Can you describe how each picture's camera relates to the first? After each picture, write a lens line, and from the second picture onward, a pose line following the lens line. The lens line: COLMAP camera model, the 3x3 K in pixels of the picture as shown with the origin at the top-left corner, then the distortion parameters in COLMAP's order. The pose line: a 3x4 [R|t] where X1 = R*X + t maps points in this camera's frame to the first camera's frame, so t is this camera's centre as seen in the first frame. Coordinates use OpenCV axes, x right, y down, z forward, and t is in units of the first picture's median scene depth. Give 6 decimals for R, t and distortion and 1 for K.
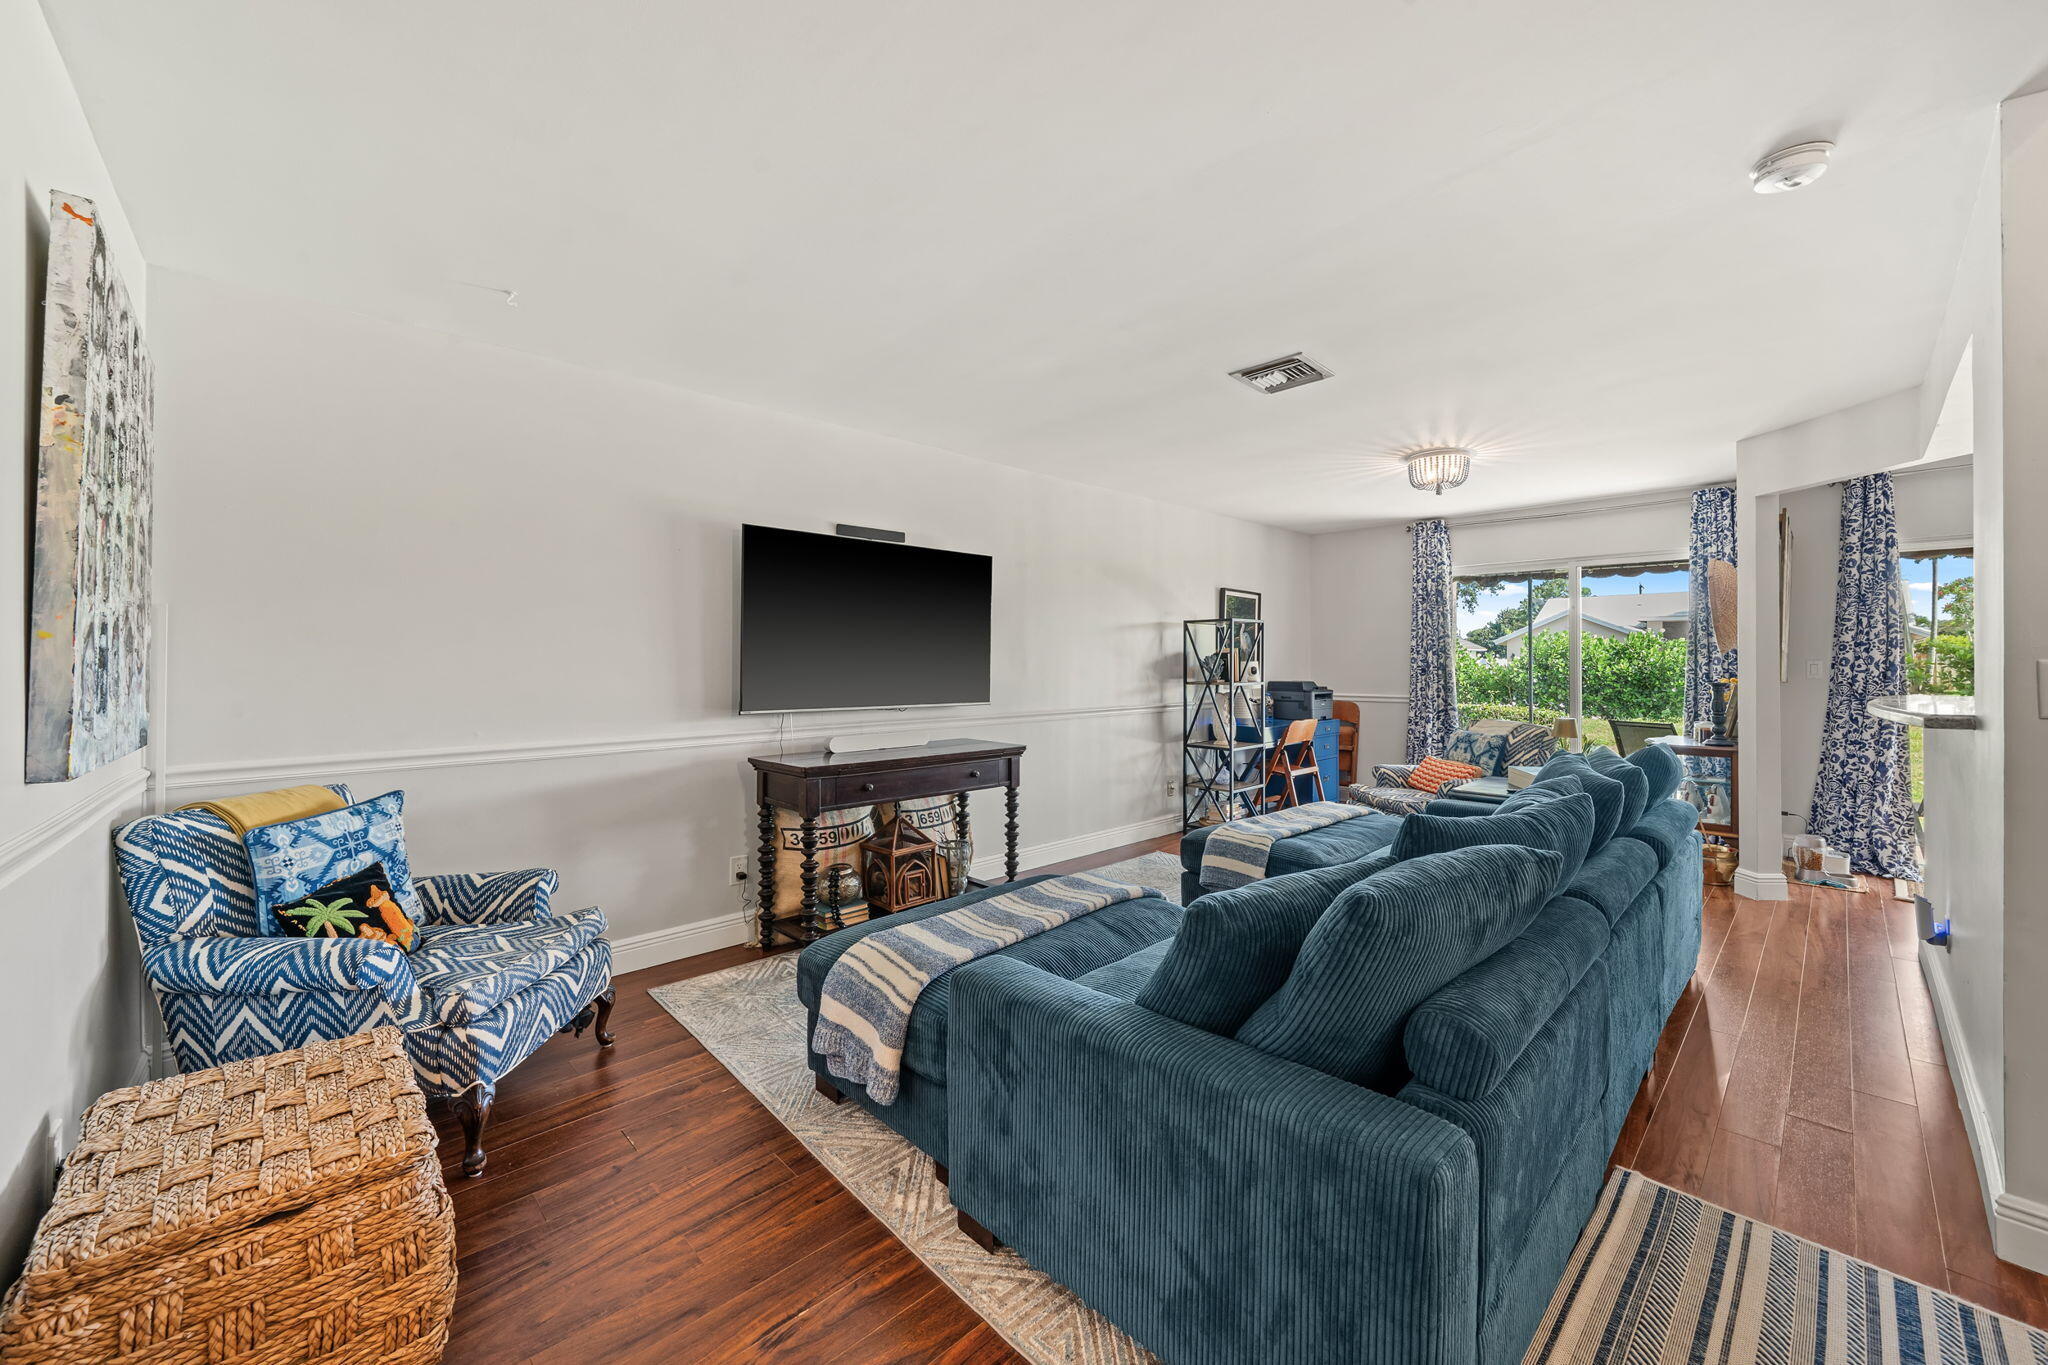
lens RADIAL K [[770.5, 0, 1022.5], [0, 770.5, 665.3], [0, 0, 1]] dist [-0.002116, -0.000324]
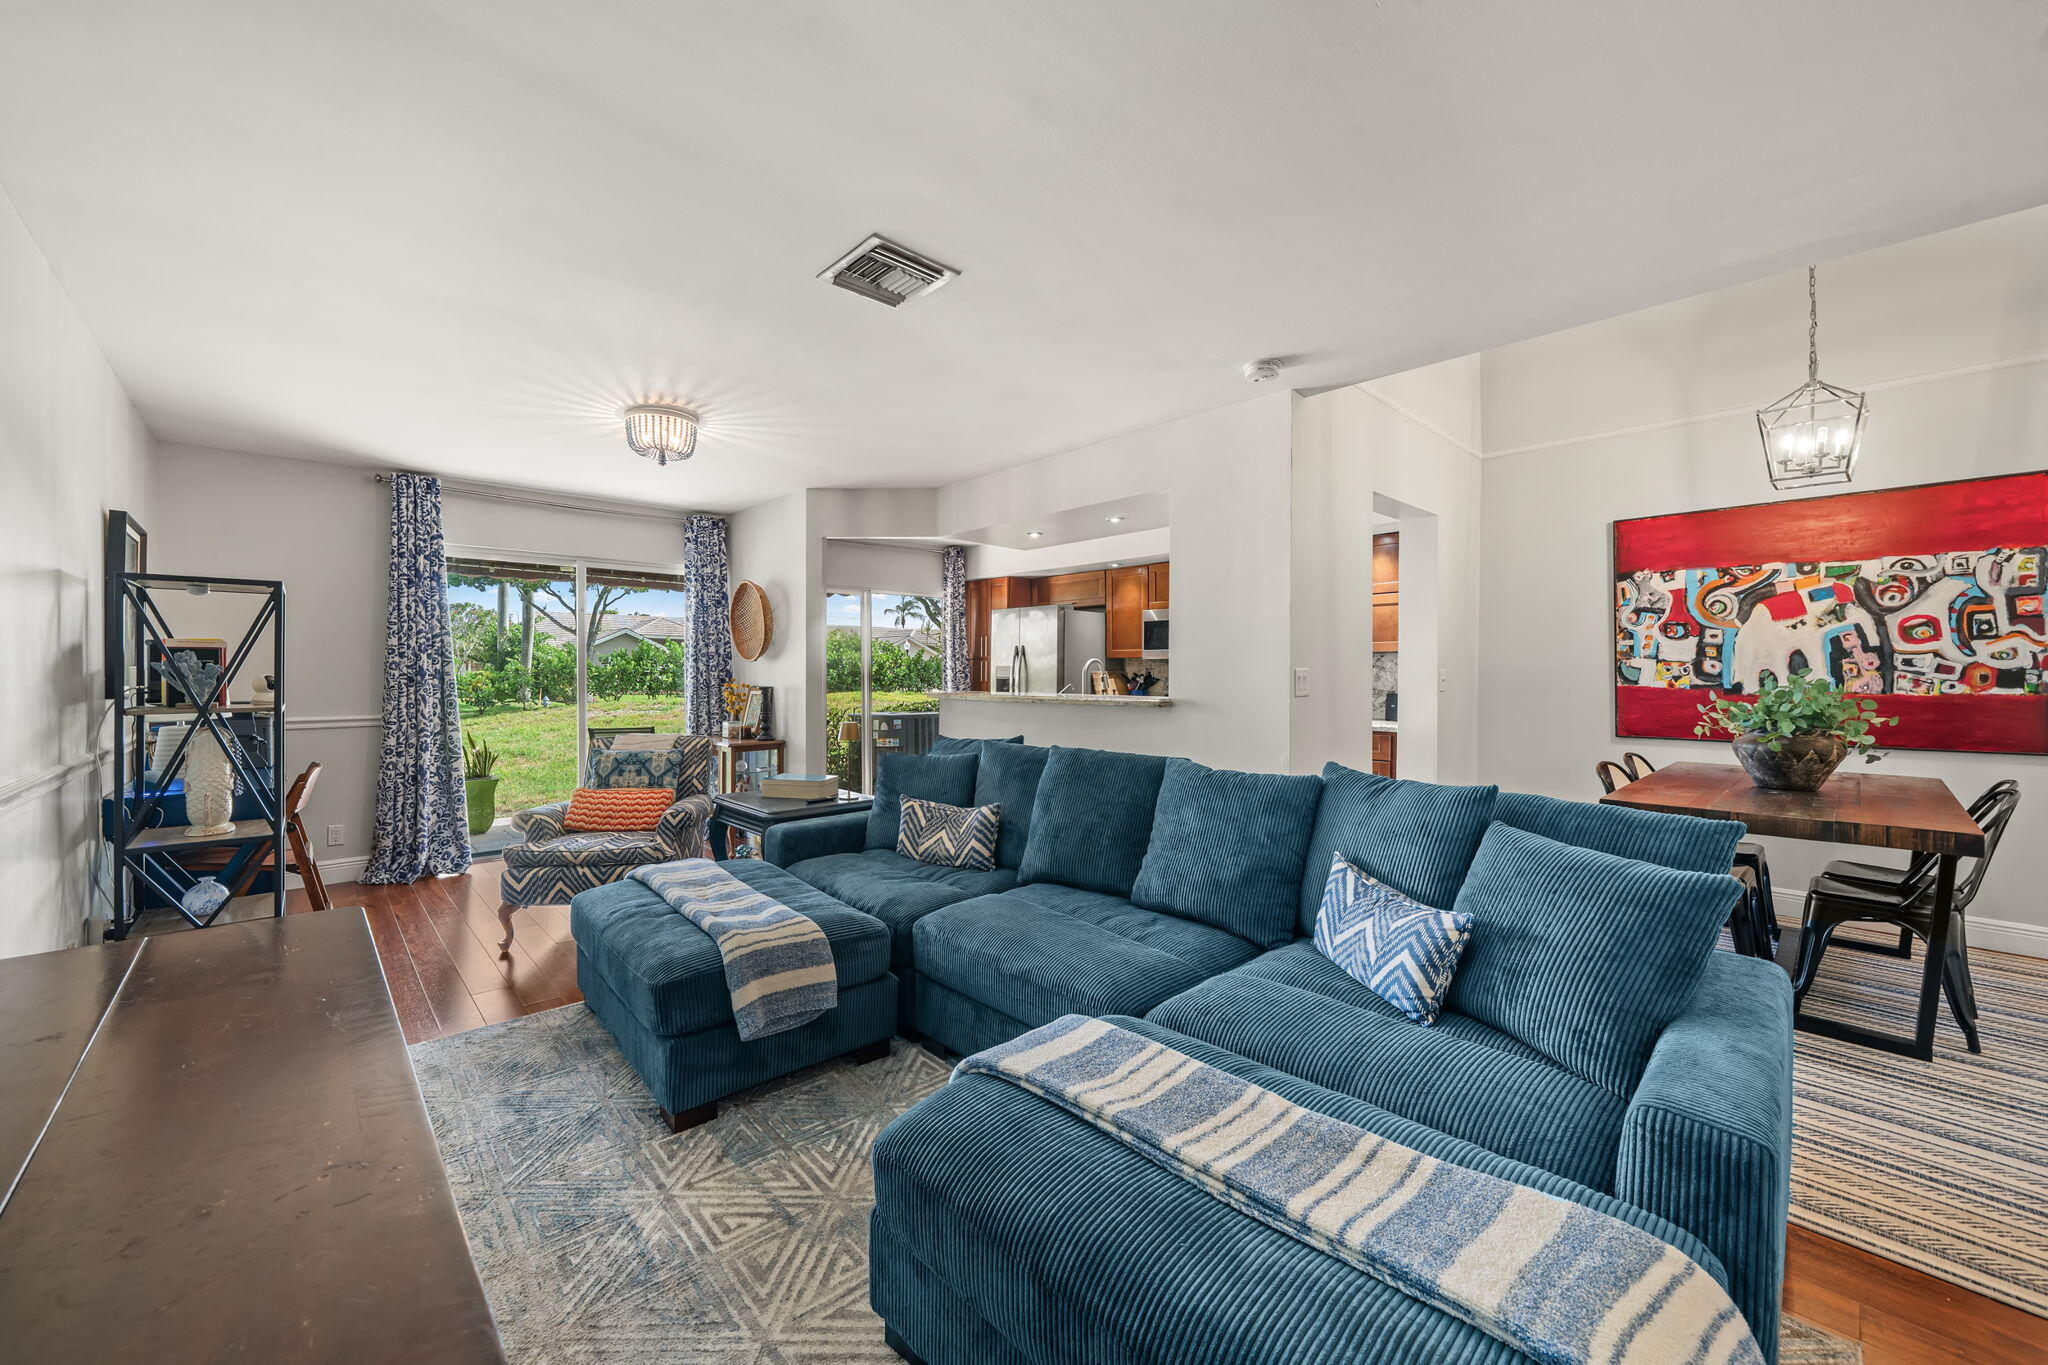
lens RADIAL K [[777.7, 0, 1016.5], [0, 777.7, 677.0], [0, 0, 1]] dist [-0.009436, 0.000285]
pose [[0.020348, -0.007905, 0.999762, -0.228048], [0.002074, 0.999967, 0.007864, -0.000282], [-0.999791, 0.001914, 0.020364, 0.487561]]
